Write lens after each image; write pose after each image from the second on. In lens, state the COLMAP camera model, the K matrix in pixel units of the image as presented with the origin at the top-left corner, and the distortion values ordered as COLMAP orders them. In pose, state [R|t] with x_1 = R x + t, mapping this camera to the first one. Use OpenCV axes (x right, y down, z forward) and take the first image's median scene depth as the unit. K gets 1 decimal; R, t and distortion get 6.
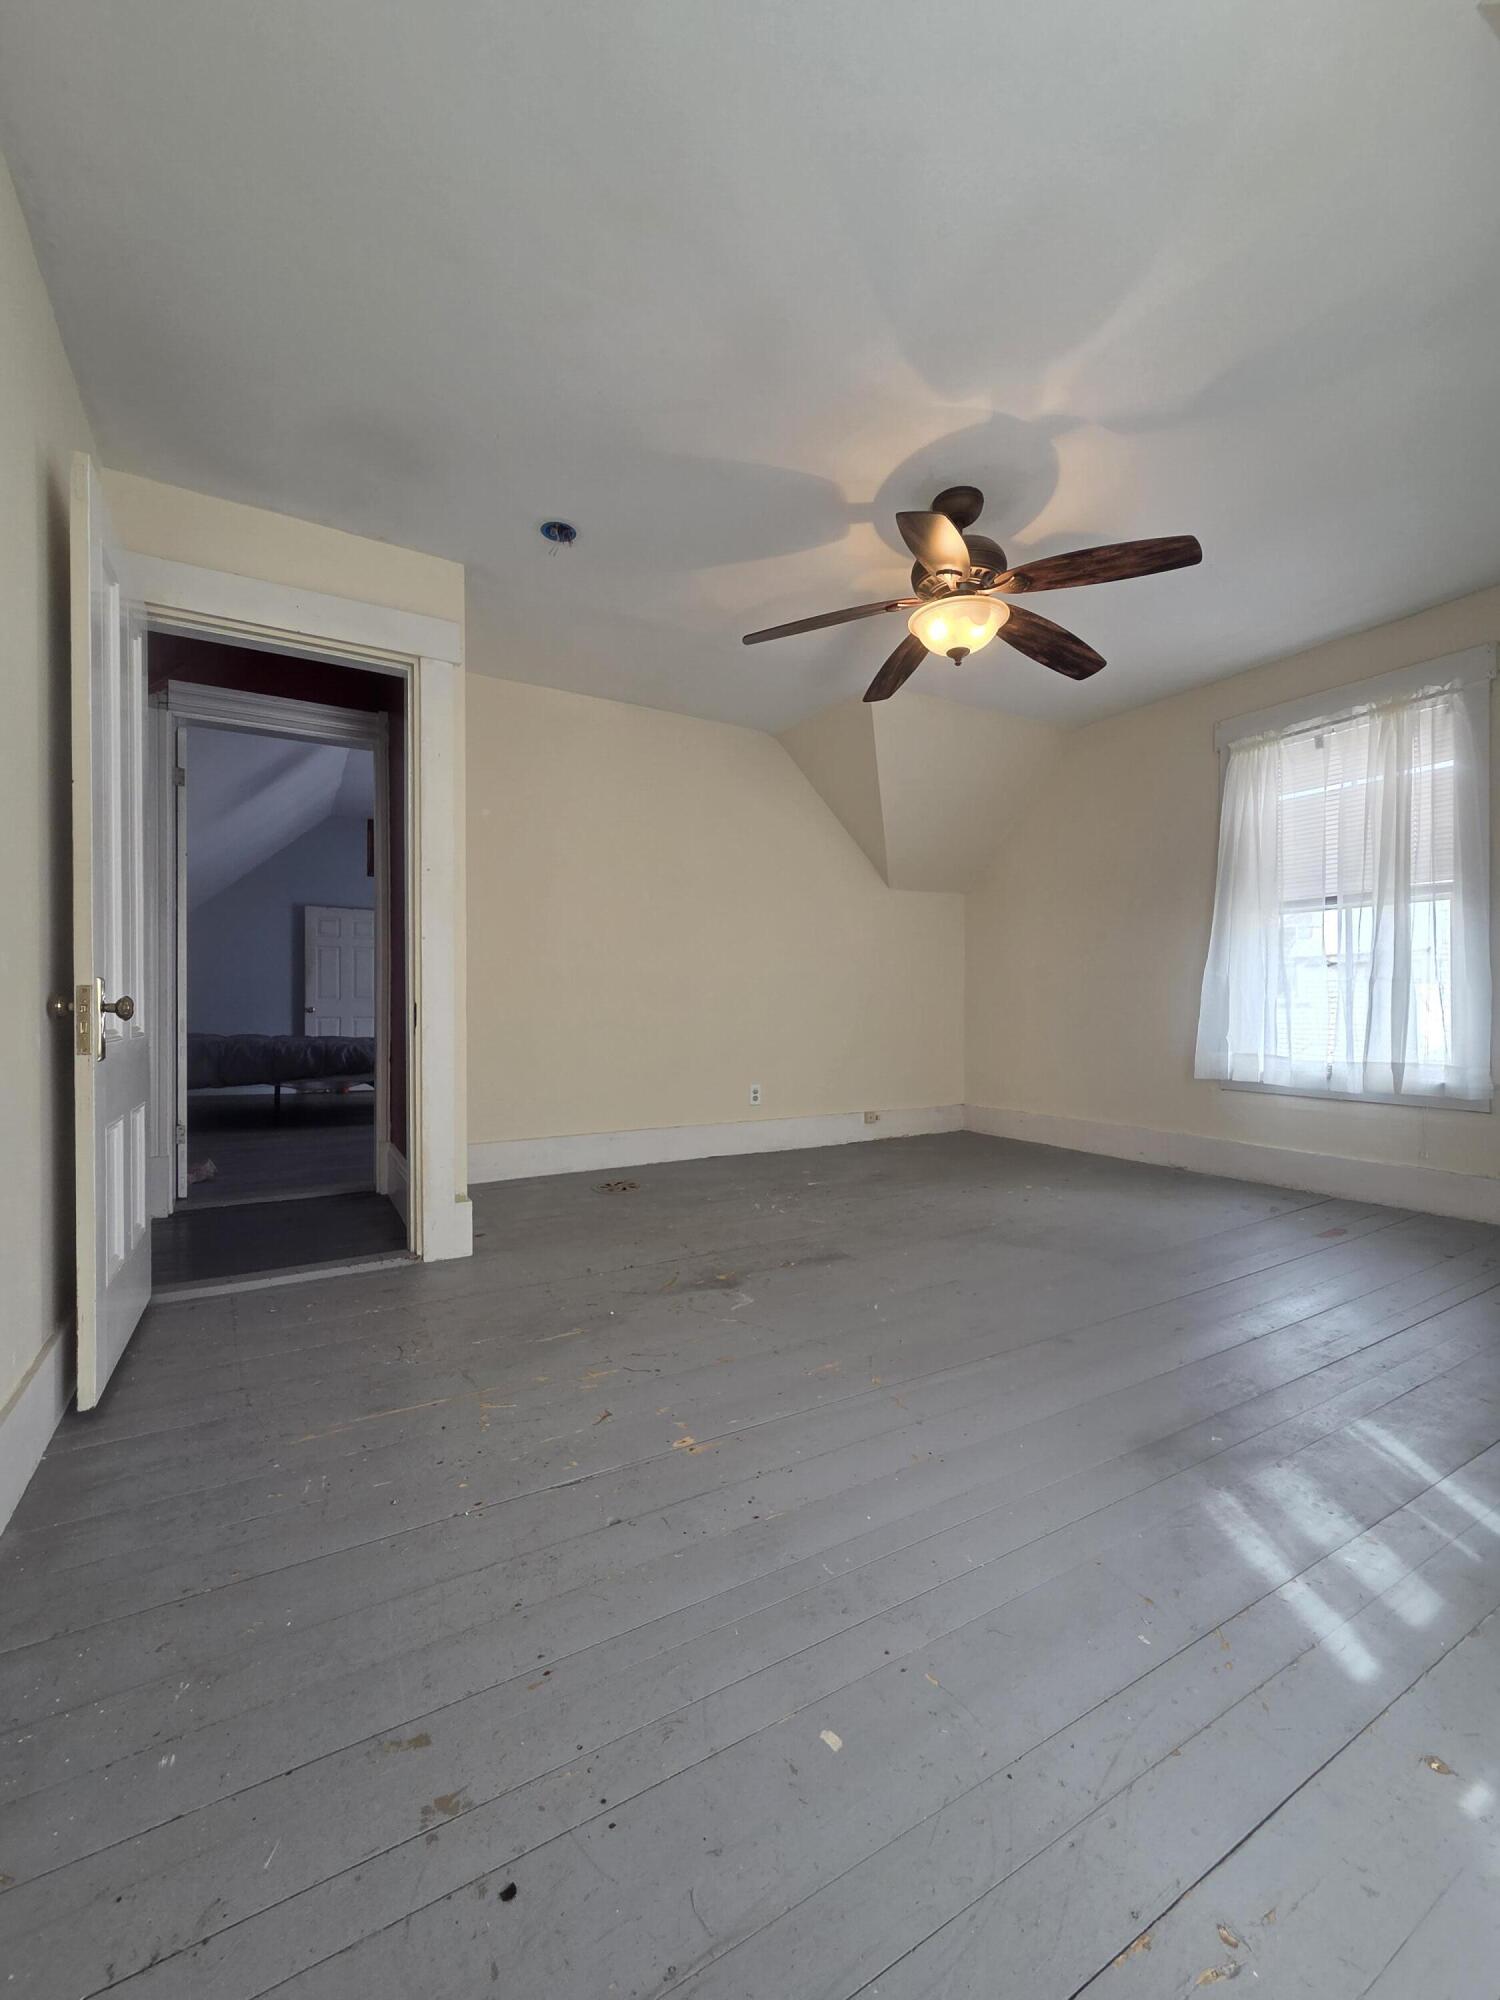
lens RADIAL K [[821.8, 0, 749.2], [0, 821.8, 1007.4], [0, 0, 1]] dist [-0.003174, 0.001689]
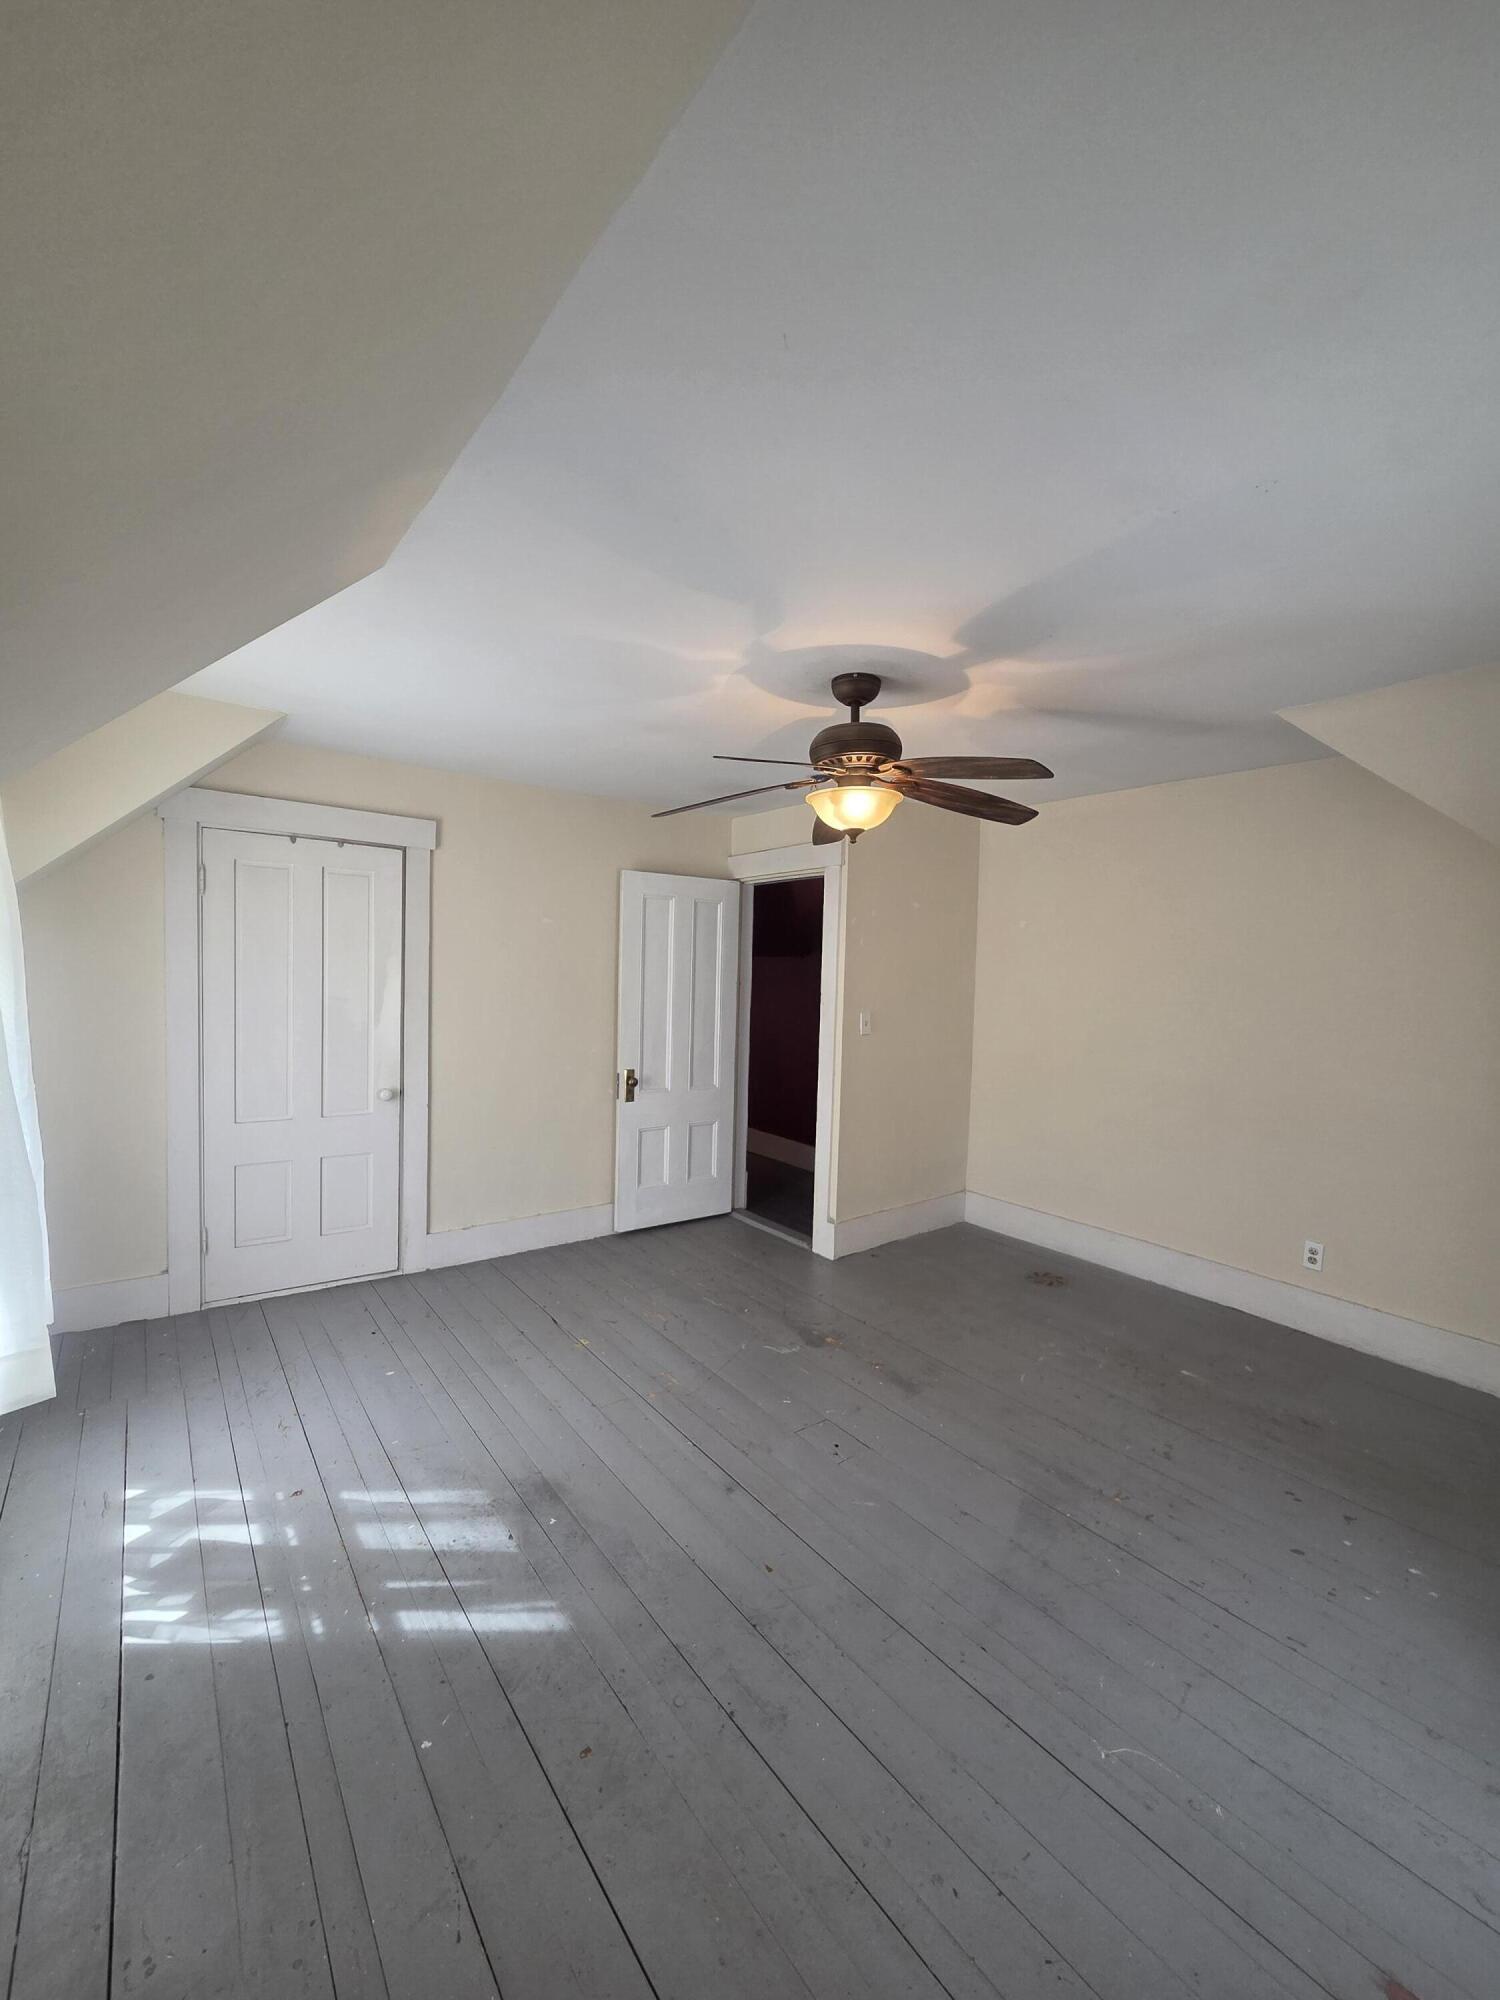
lens RADIAL K [[821.8, 0, 753.3], [0, 821.8, 1004.5], [0, 0, 1]] dist [-0.003174, 0.001689]
pose [[0.115920, 0.051772, -0.991908, 1.352864], [-0.031022, 0.998342, 0.048483, -0.283086], [0.992774, 0.025151, 0.117334, 0.817758]]
